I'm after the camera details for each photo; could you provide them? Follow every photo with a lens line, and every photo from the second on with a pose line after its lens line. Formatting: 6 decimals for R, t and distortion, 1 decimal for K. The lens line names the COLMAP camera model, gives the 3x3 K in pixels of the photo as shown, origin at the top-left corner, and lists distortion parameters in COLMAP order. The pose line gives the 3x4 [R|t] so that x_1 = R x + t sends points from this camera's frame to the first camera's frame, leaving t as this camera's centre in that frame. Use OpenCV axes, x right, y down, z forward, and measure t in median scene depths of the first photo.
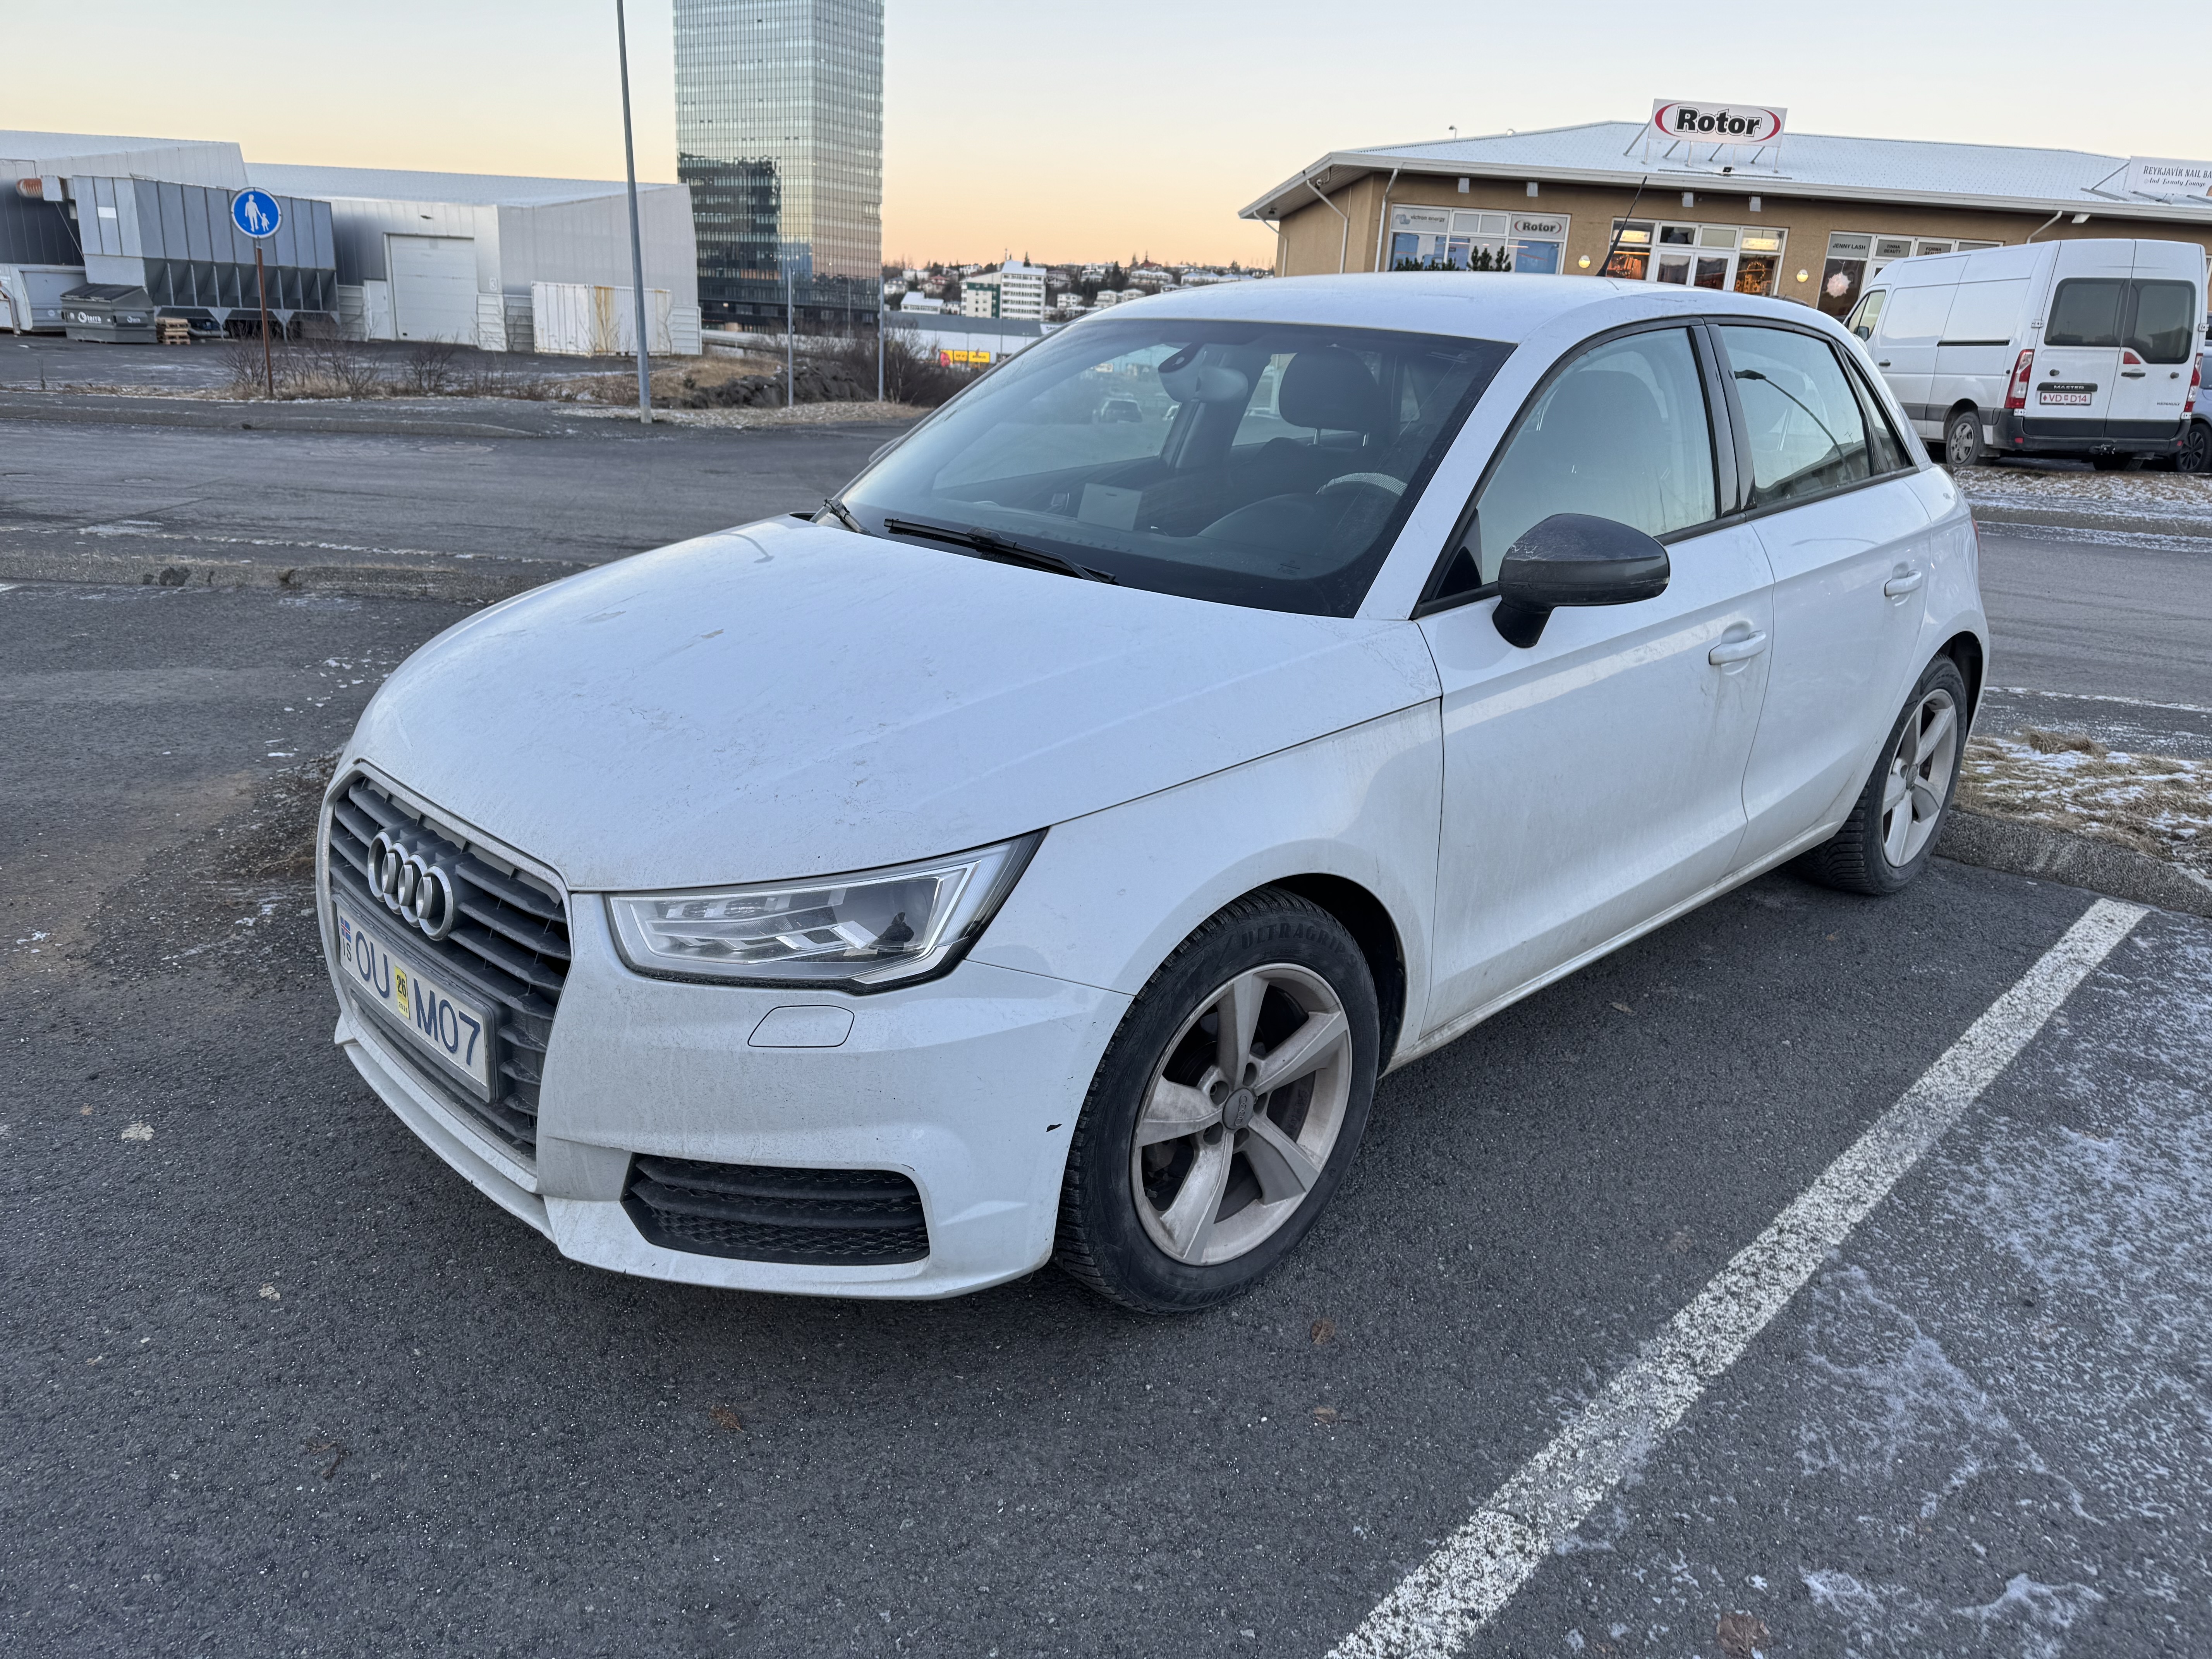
lens RADIAL K [[1559.9, 0, 1108.7], [0, 1559.9, 838.9], [0, 0, 1]] dist [0.023496, -0.027933]
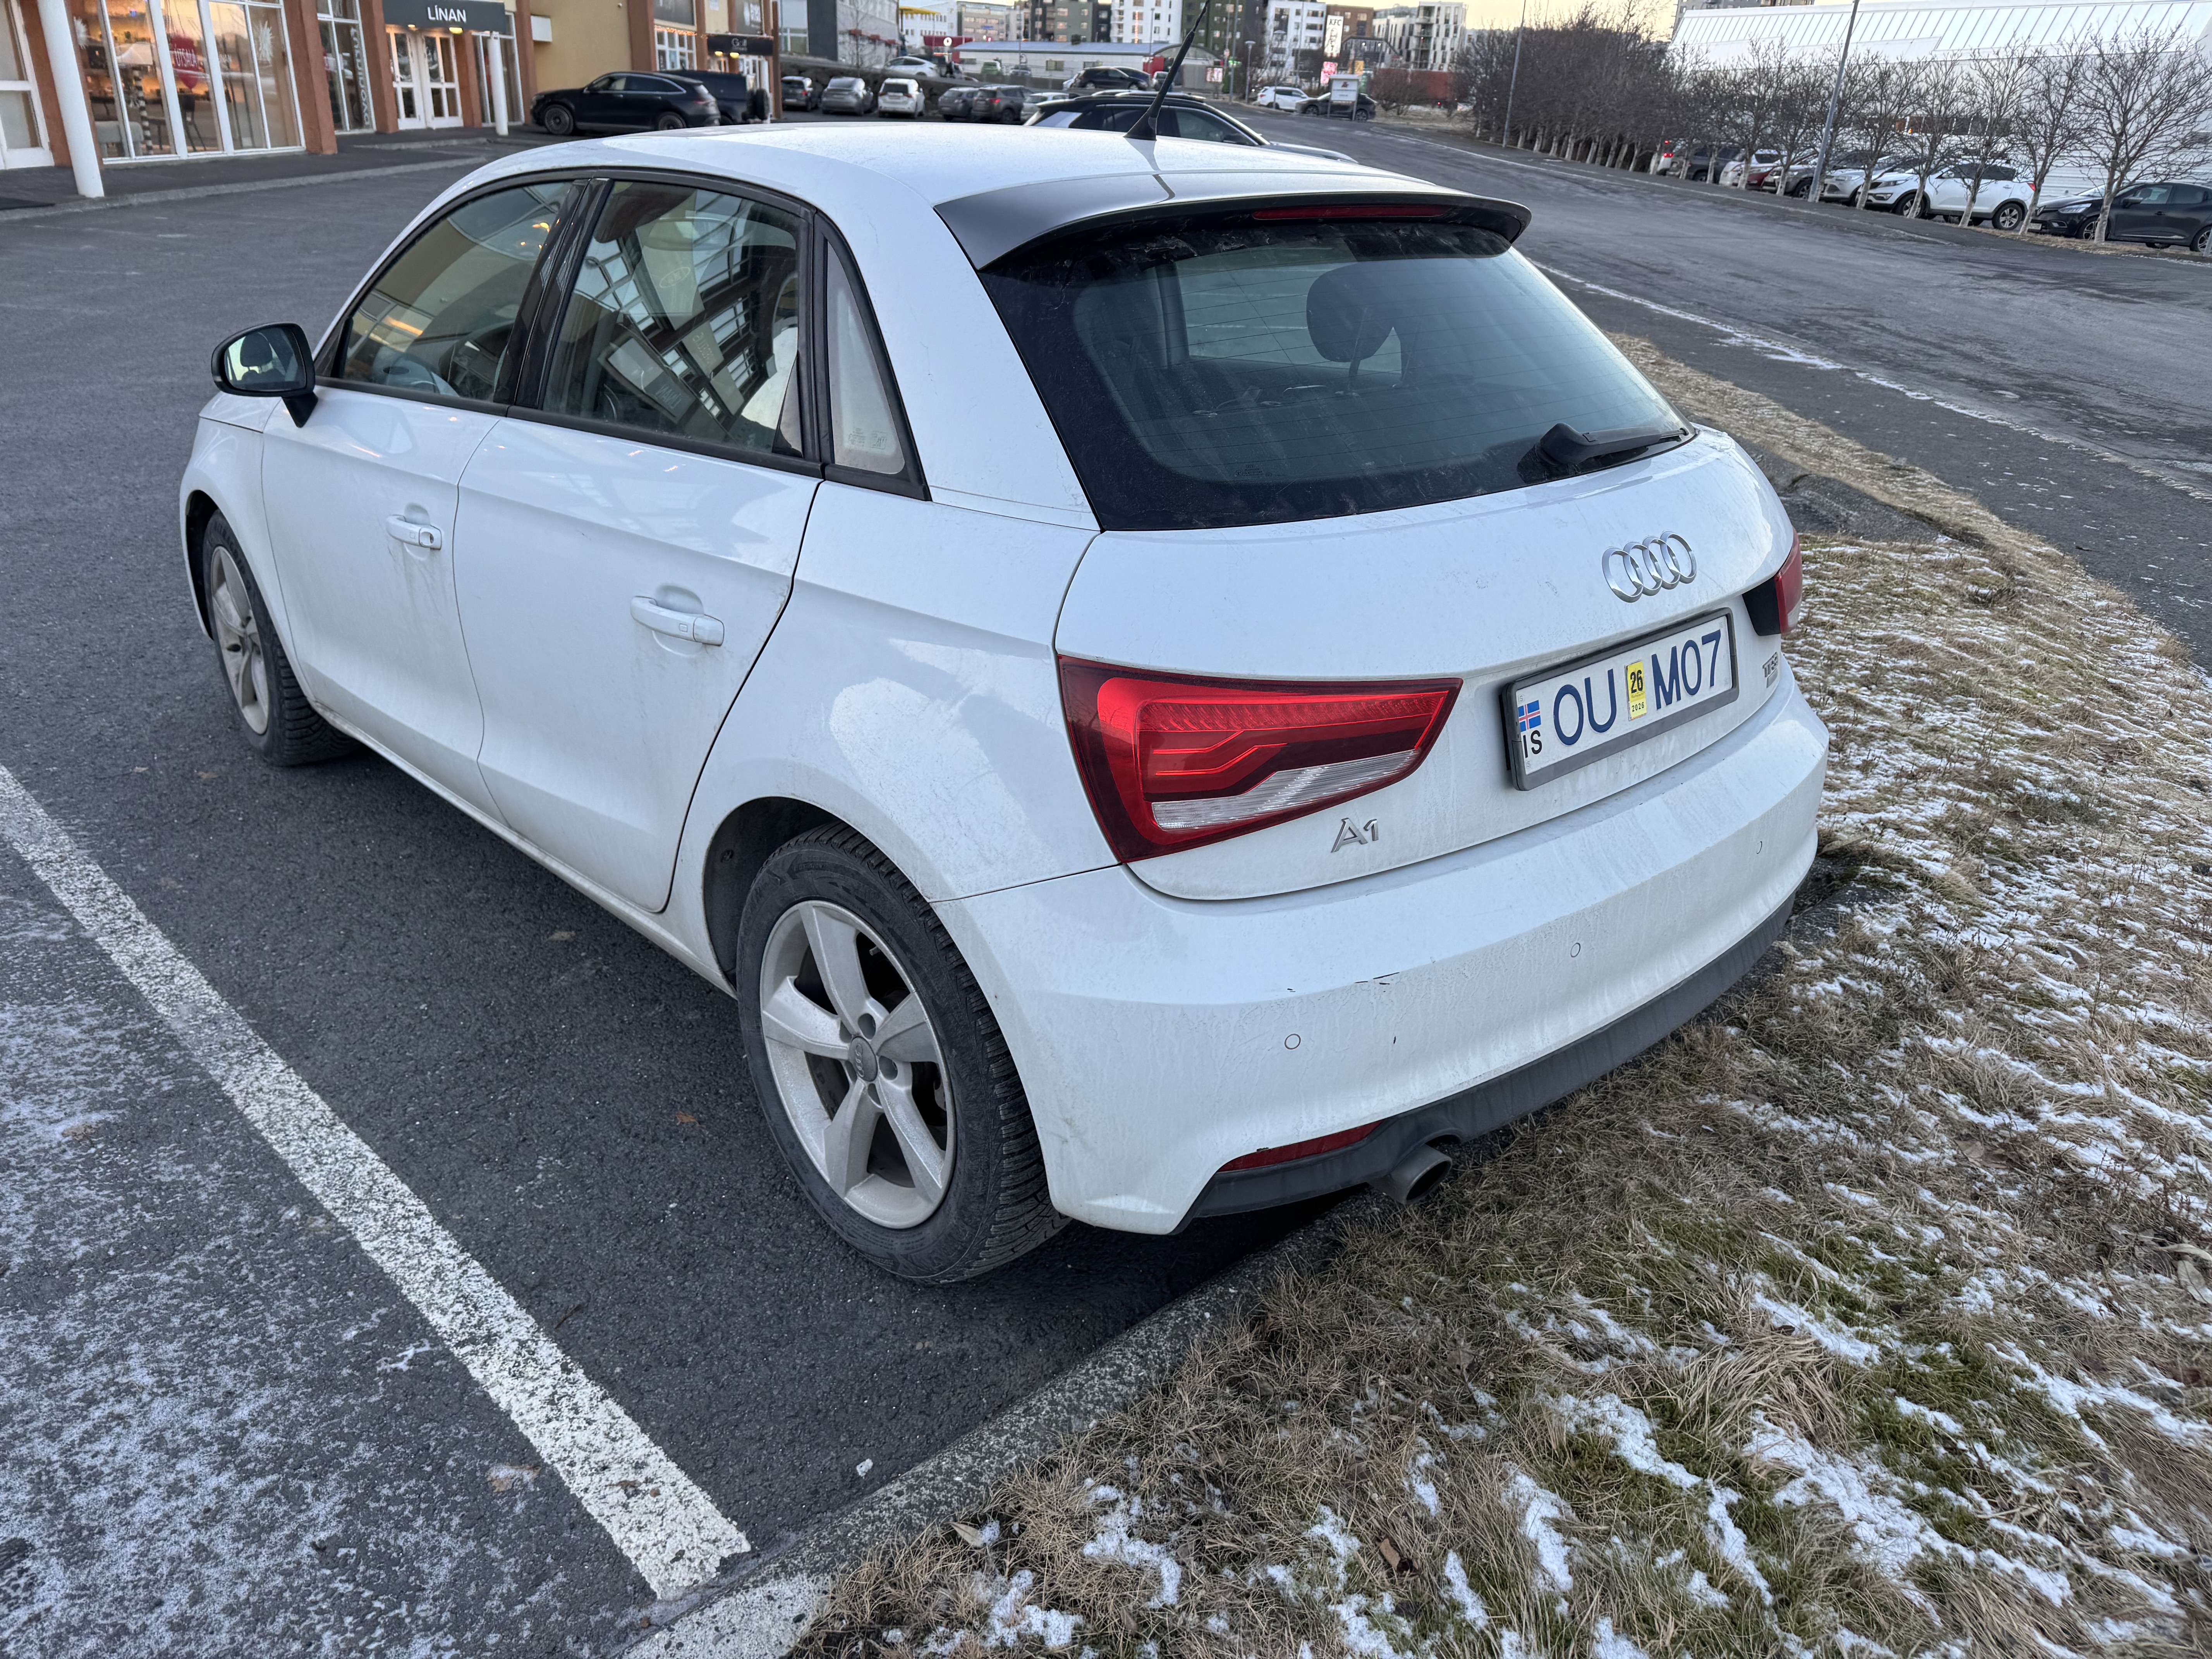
lens RADIAL K [[1559.9, 0, 1103.8], [0, 1559.9, 822.9], [0, 0, 1]] dist [0.023496, -0.027933]
pose [[-0.023288, 0.367044, -0.929912, 1.021140], [-0.346458, 0.869559, 0.351899, -0.341976], [0.937776, 0.330371, 0.106916, 1.041391]]
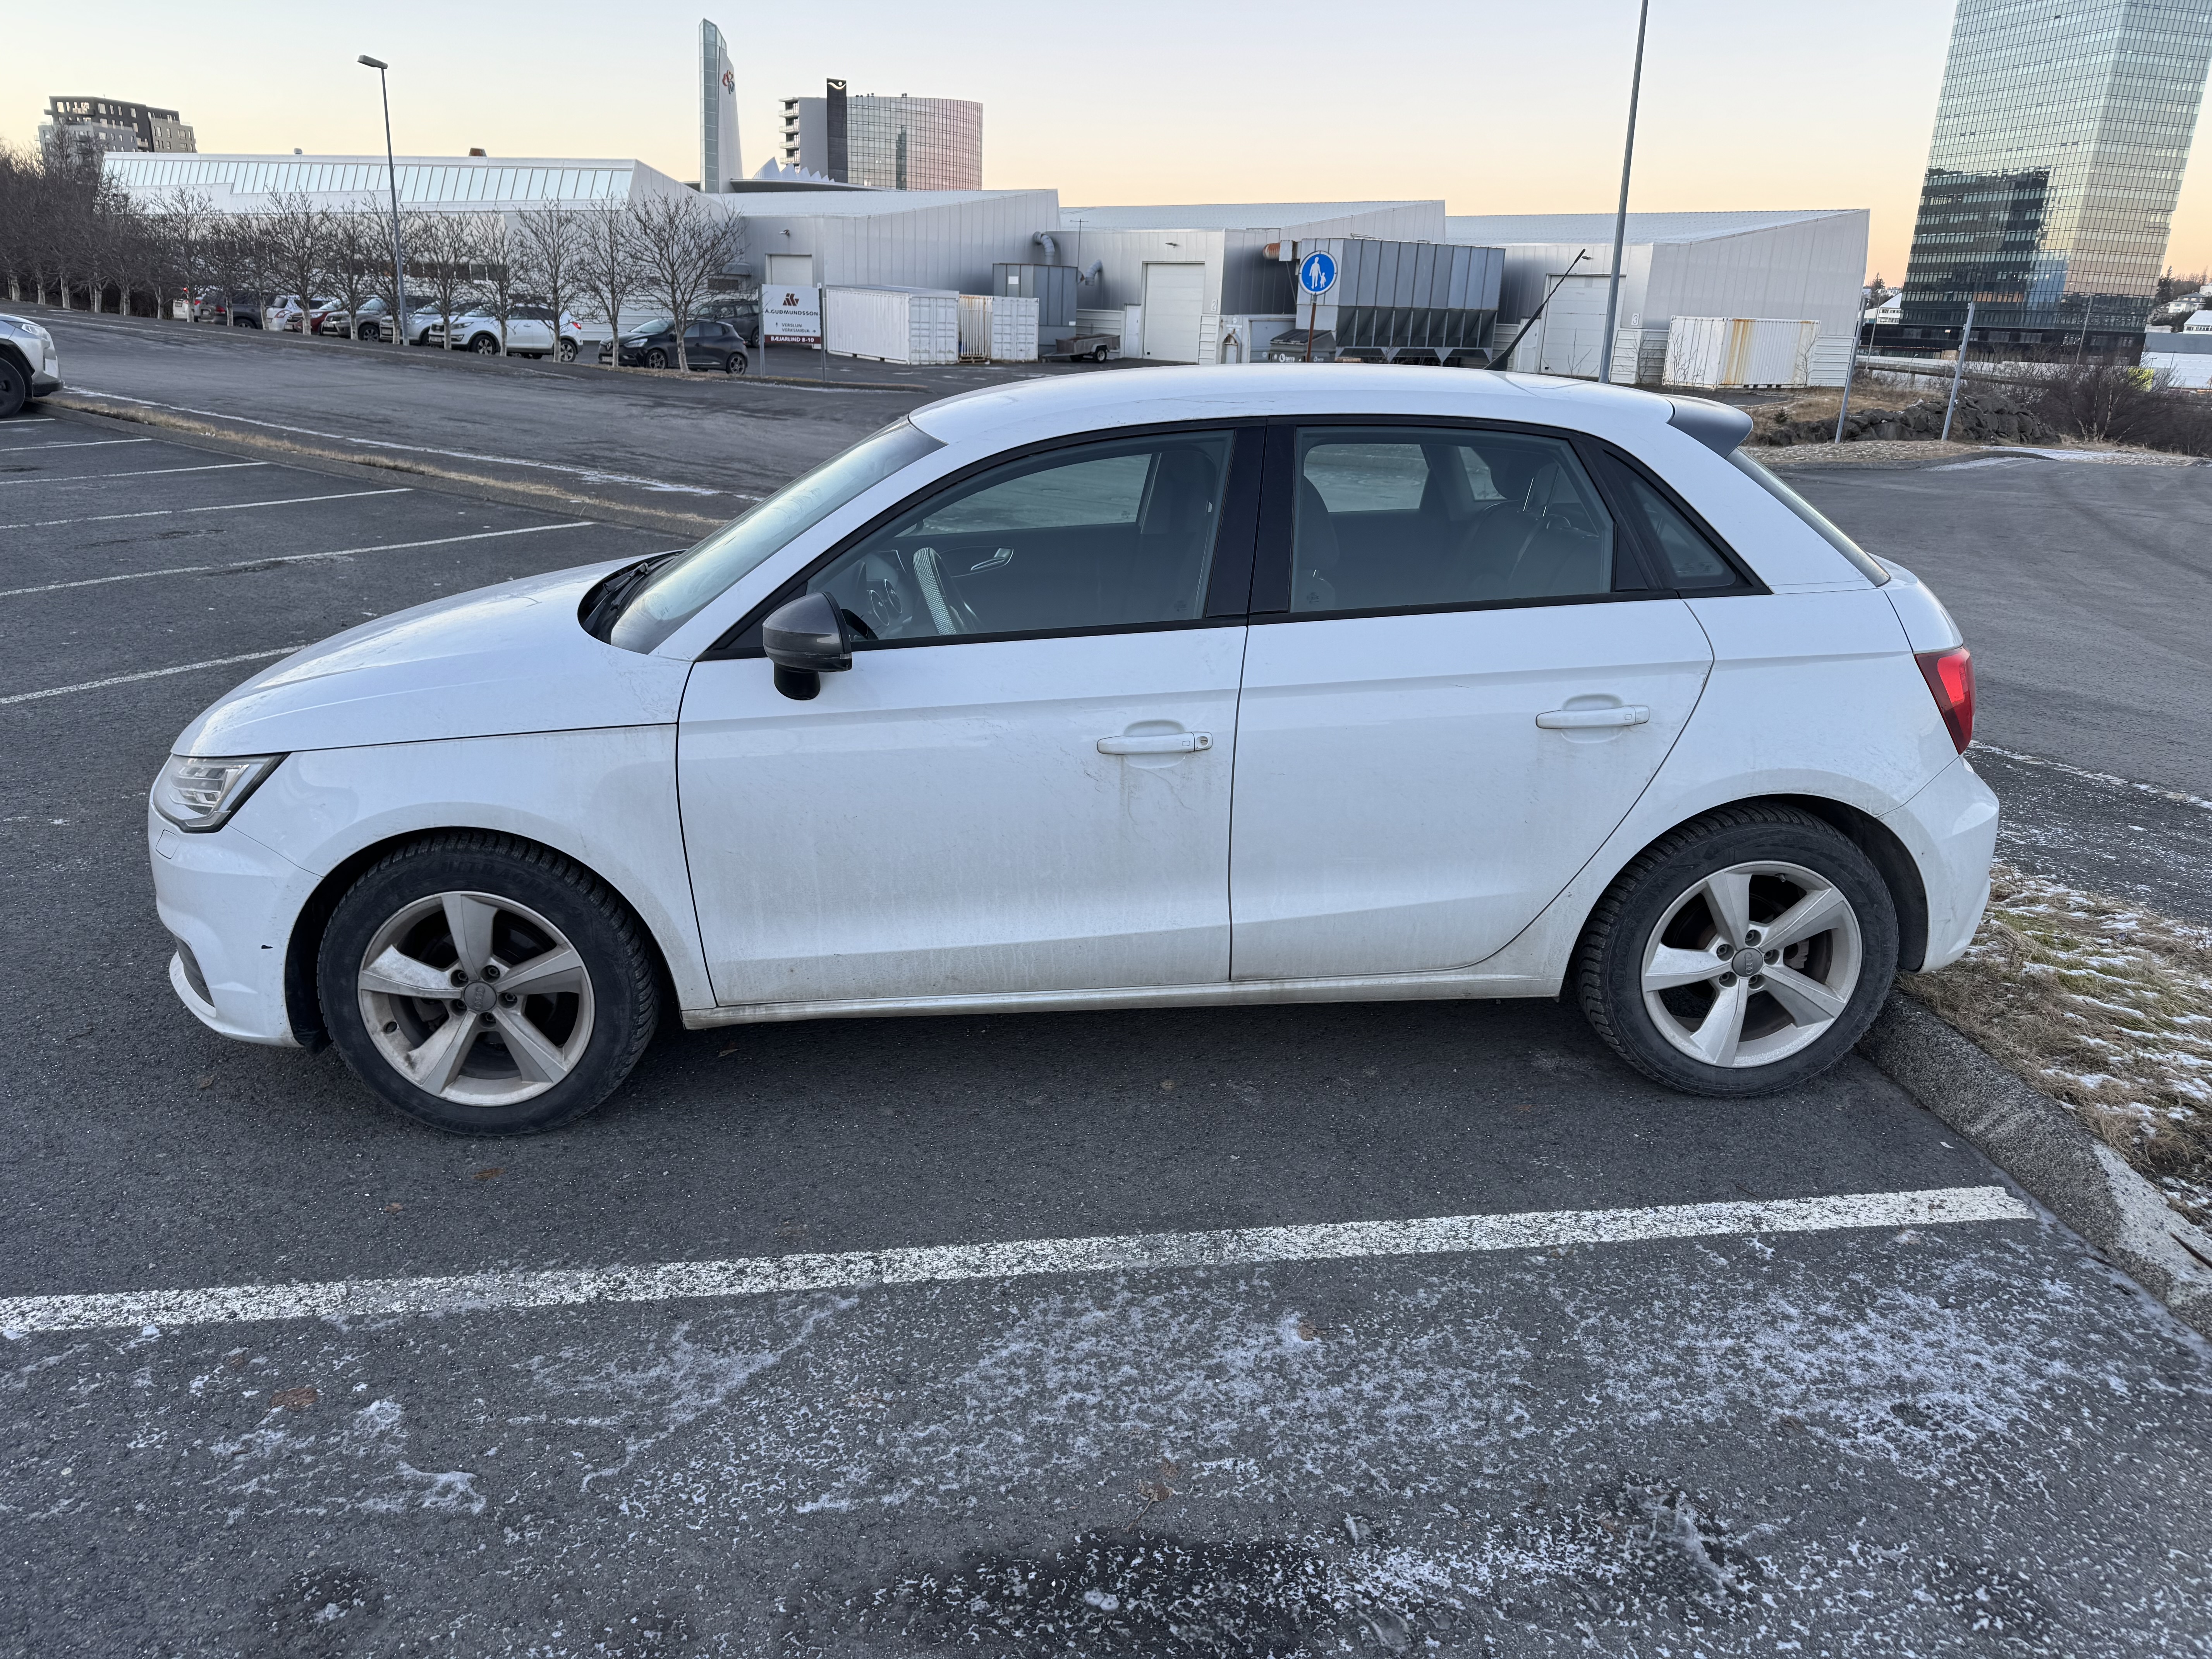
lens RADIAL K [[1559.9, 0, 1099.8], [0, 1559.9, 827.7], [0, 0, 1]] dist [0.023496, -0.027933]
pose [[0.756723, 0.180077, -0.628444, 0.793167], [-0.195067, 0.979718, 0.045848, -0.083988], [0.623954, 0.087894, 0.776502, 0.153743]]
